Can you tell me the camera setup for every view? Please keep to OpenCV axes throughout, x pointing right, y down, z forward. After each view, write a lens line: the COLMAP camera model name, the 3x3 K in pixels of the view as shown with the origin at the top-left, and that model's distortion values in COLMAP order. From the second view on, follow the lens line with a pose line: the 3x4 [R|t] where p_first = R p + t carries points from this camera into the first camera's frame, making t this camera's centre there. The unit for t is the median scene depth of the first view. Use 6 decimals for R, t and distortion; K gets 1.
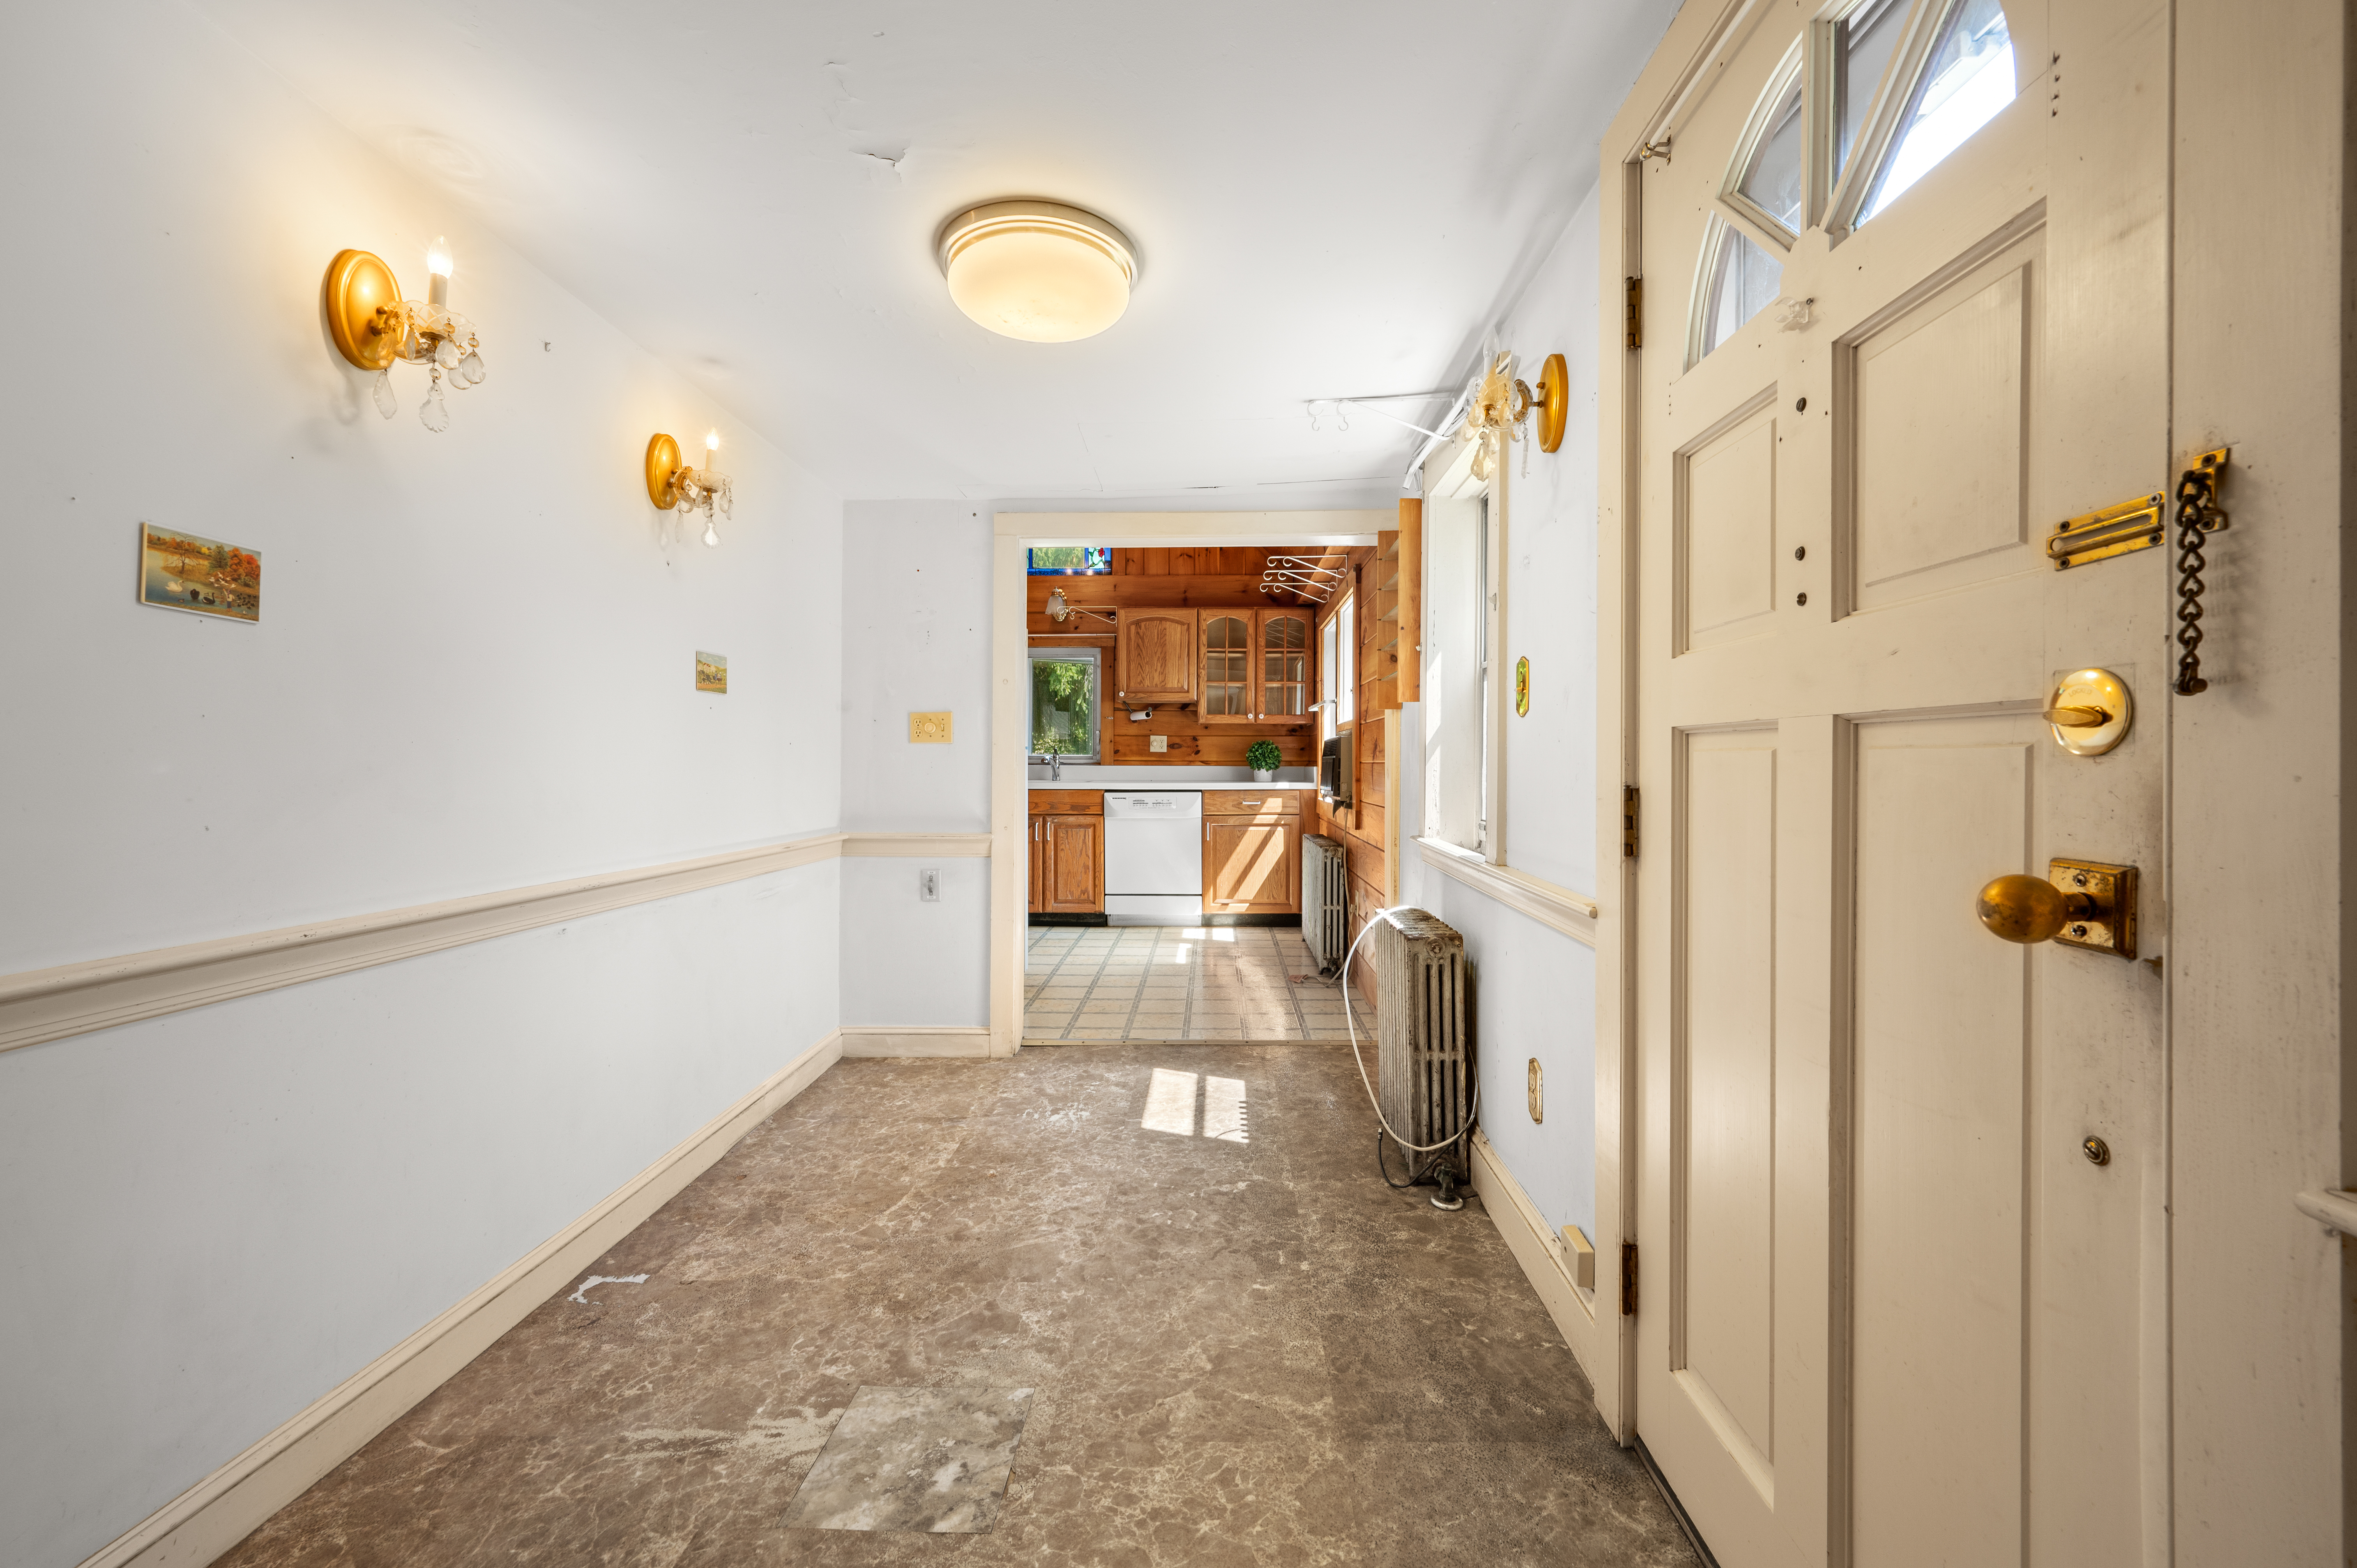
lens RADIAL K [[929.5, 0, 1179.4], [0, 929.5, 773.0], [0, 0, 1]] dist [0.002907, 0.000272]
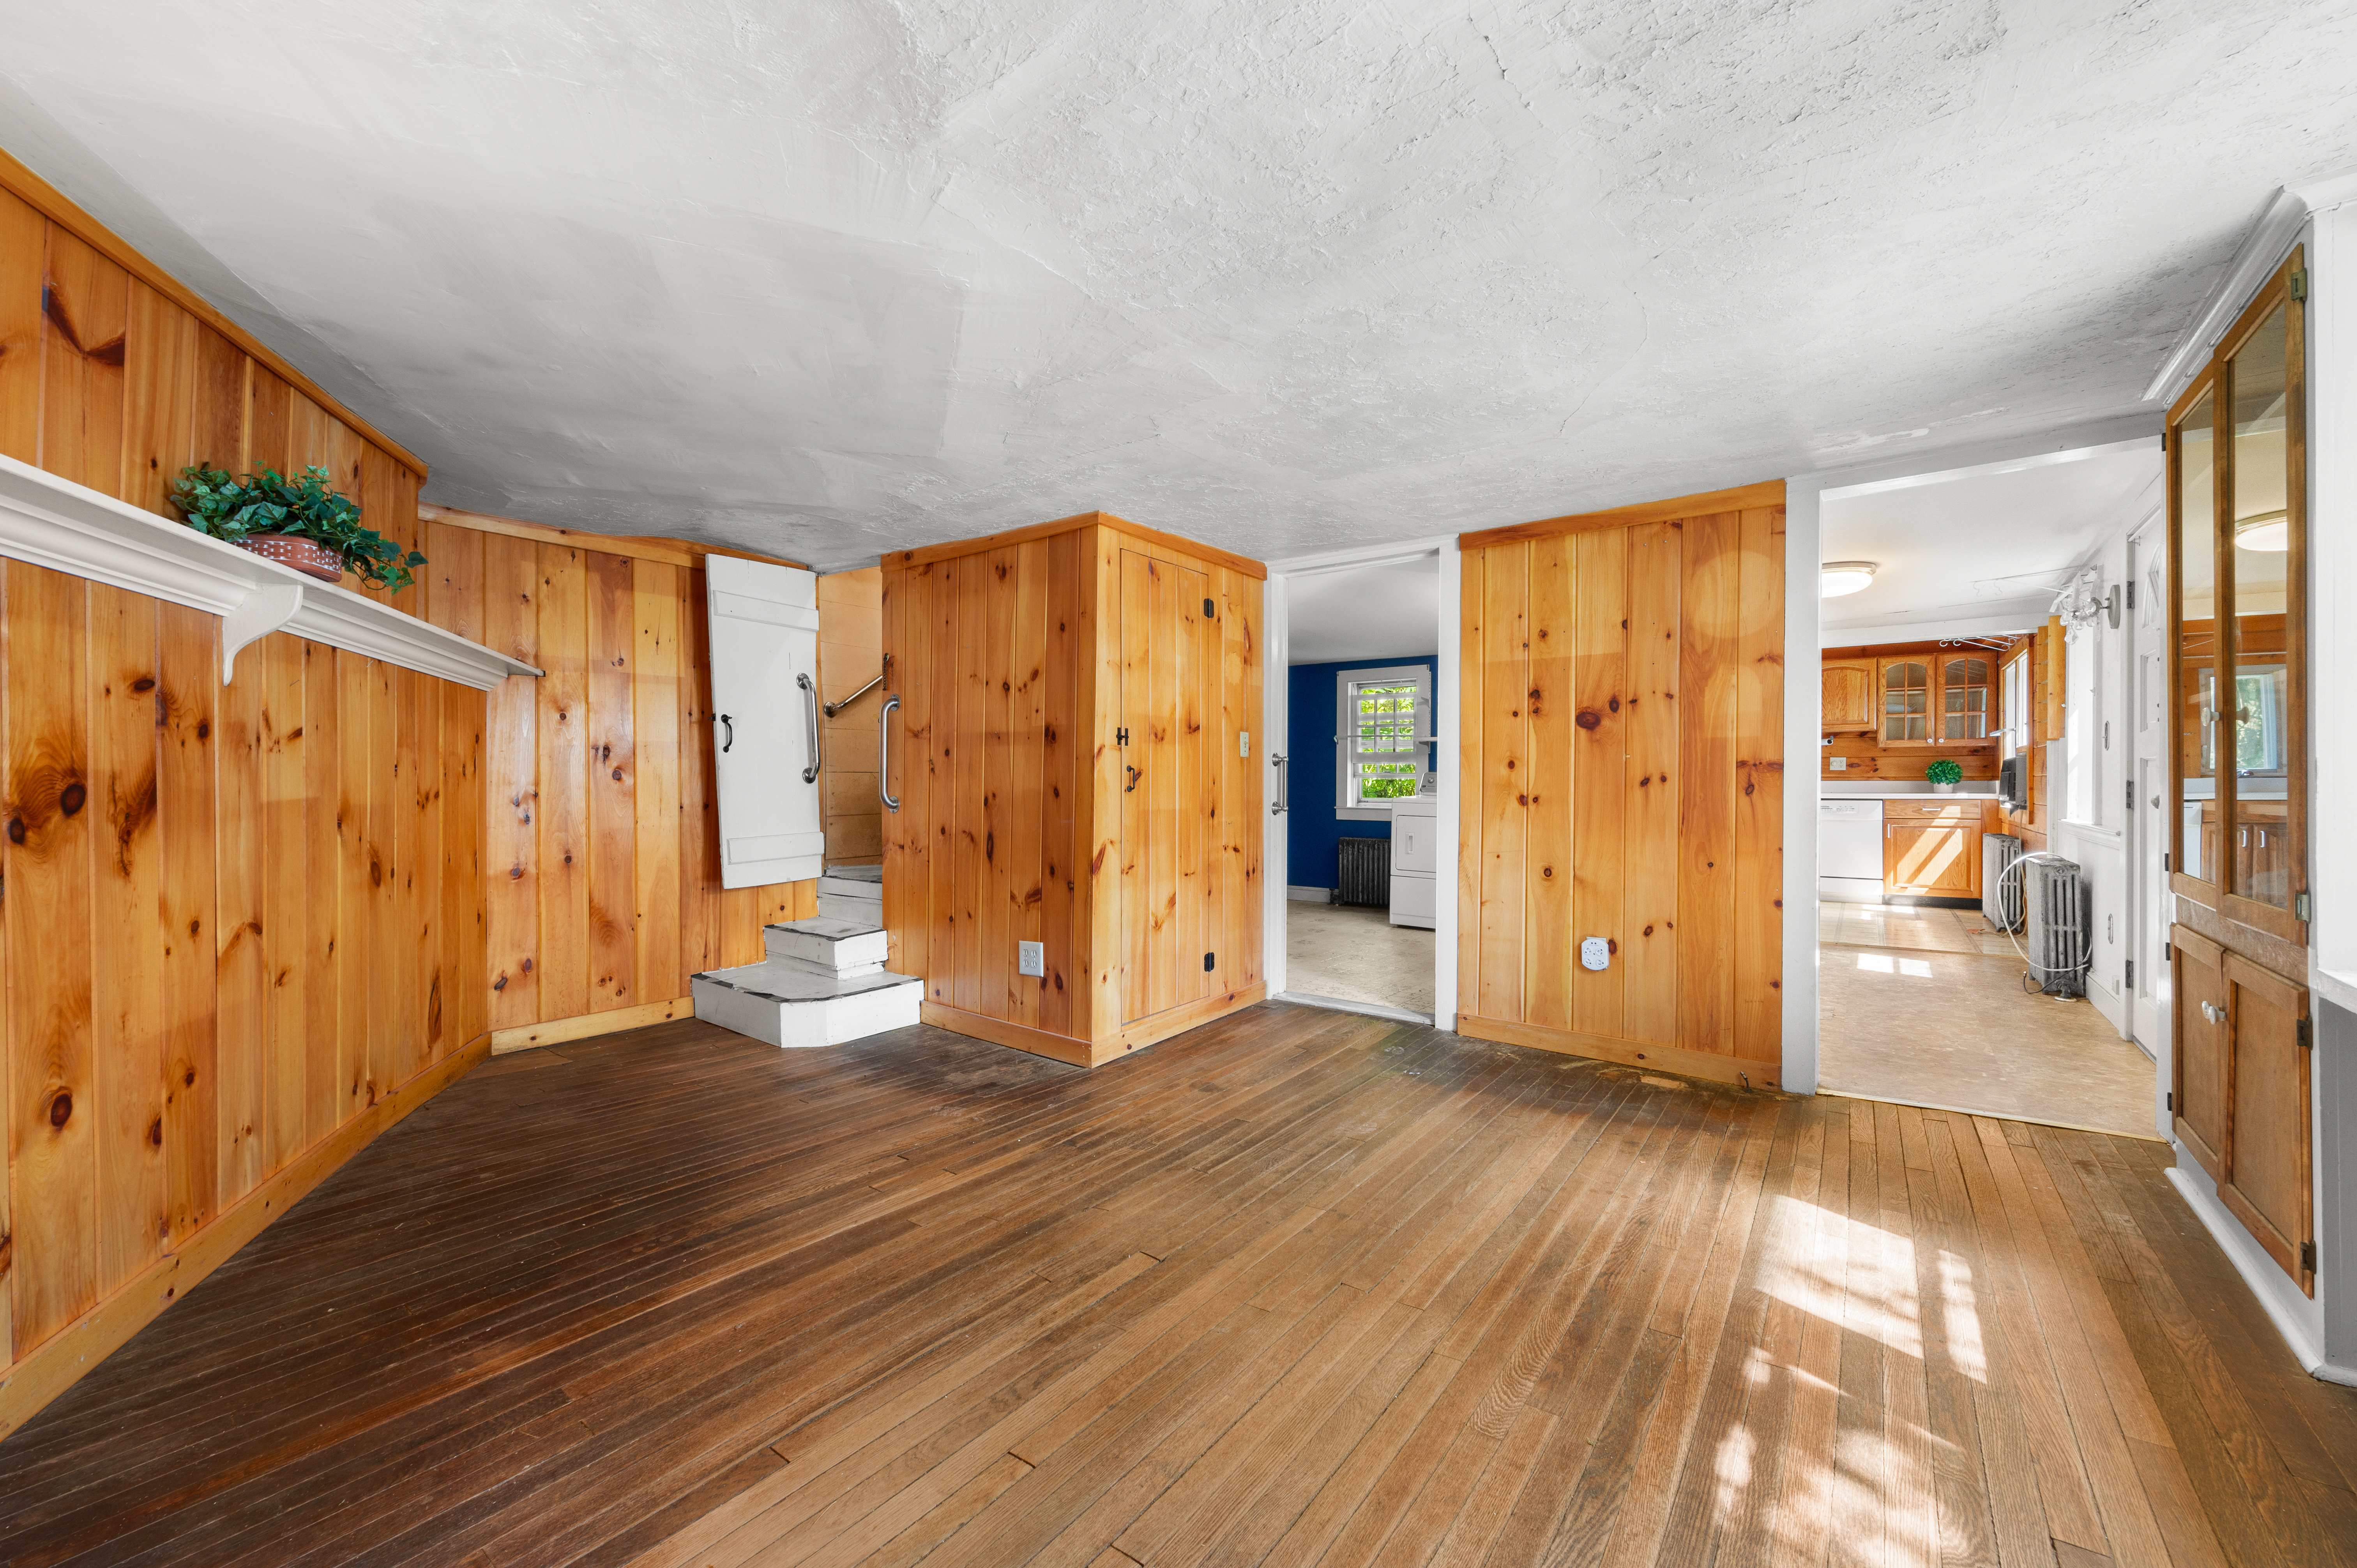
lens RADIAL K [[929.5, 0, 1179.0], [0, 929.5, 784.4], [0, 0, 1]] dist [0.002907, 0.000272]
pose [[0.826775, 0.000342, -0.562533, -0.149304], [-0.006439, 0.999940, -0.008855, 0.042397], [0.562497, 0.010943, 0.826727, -1.672880]]
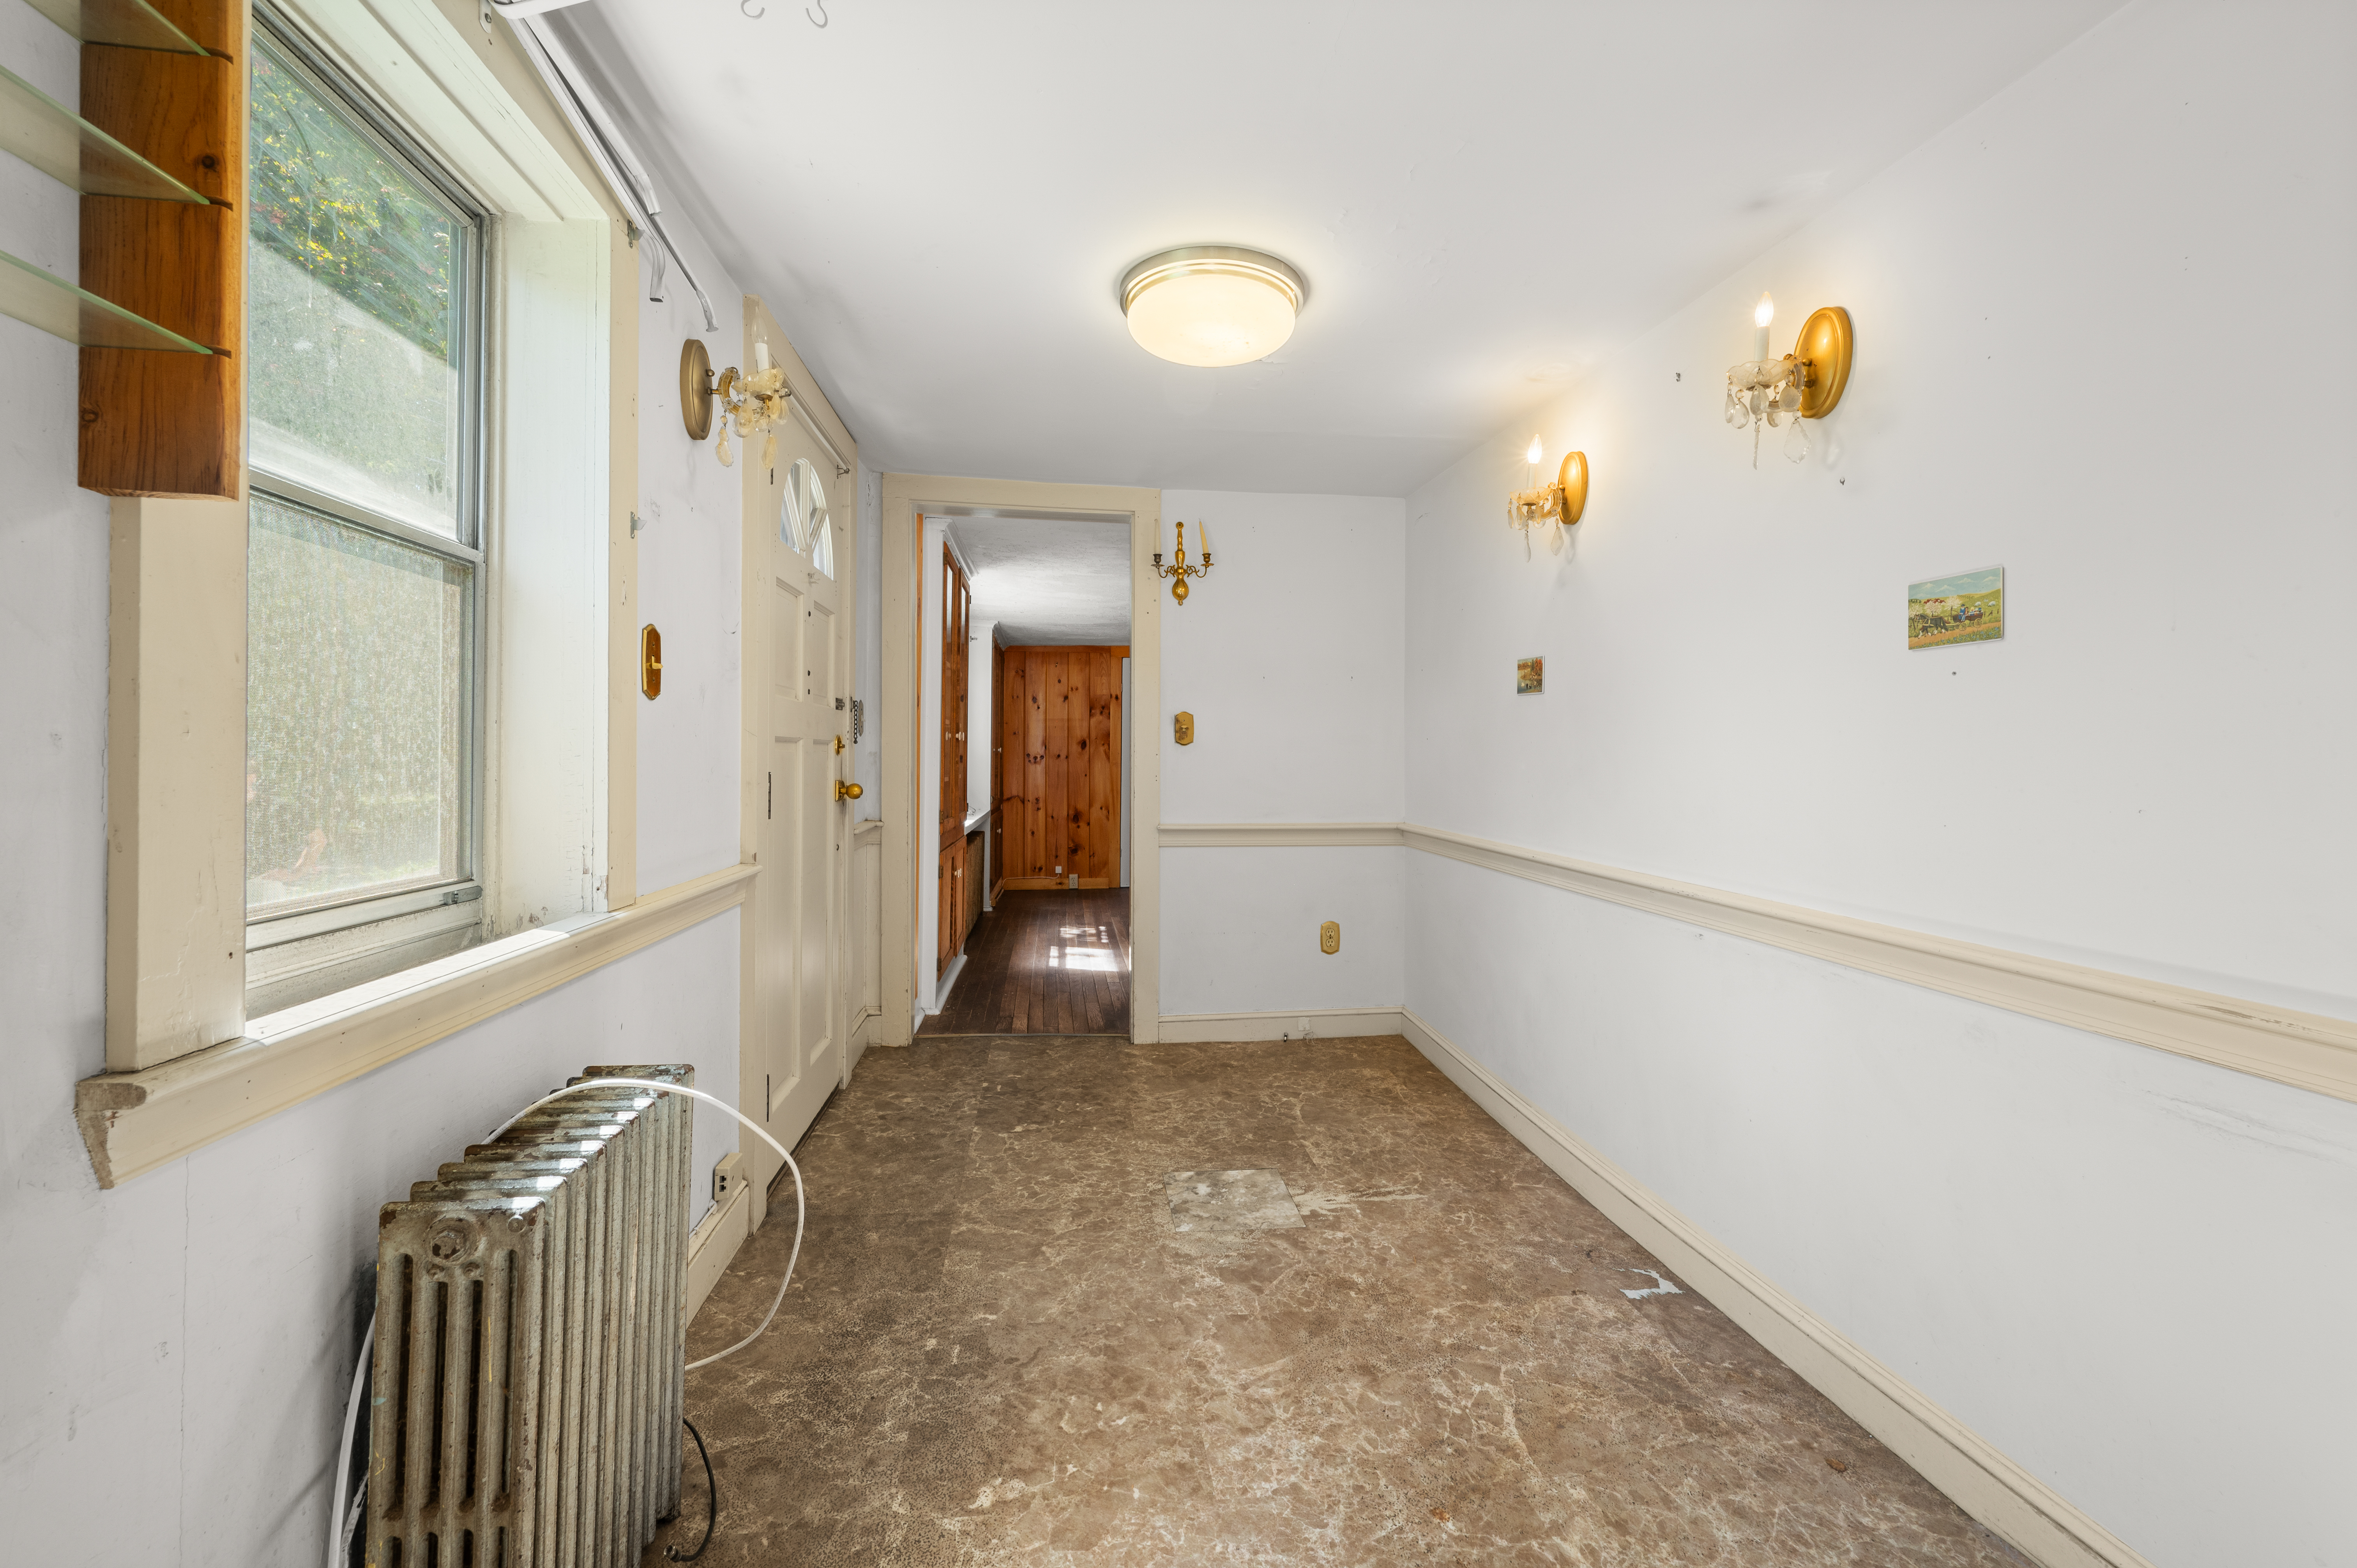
lens RADIAL K [[929.5, 0, 1187.5], [0, 929.5, 740.2], [0, 0, 1]] dist [0.002907, 0.000272]
pose [[-0.983309, -0.012934, -0.181484, 0.059337], [-0.011627, 0.999898, -0.008266, -0.022920], [0.181572, -0.006018, -0.983359, 1.732910]]
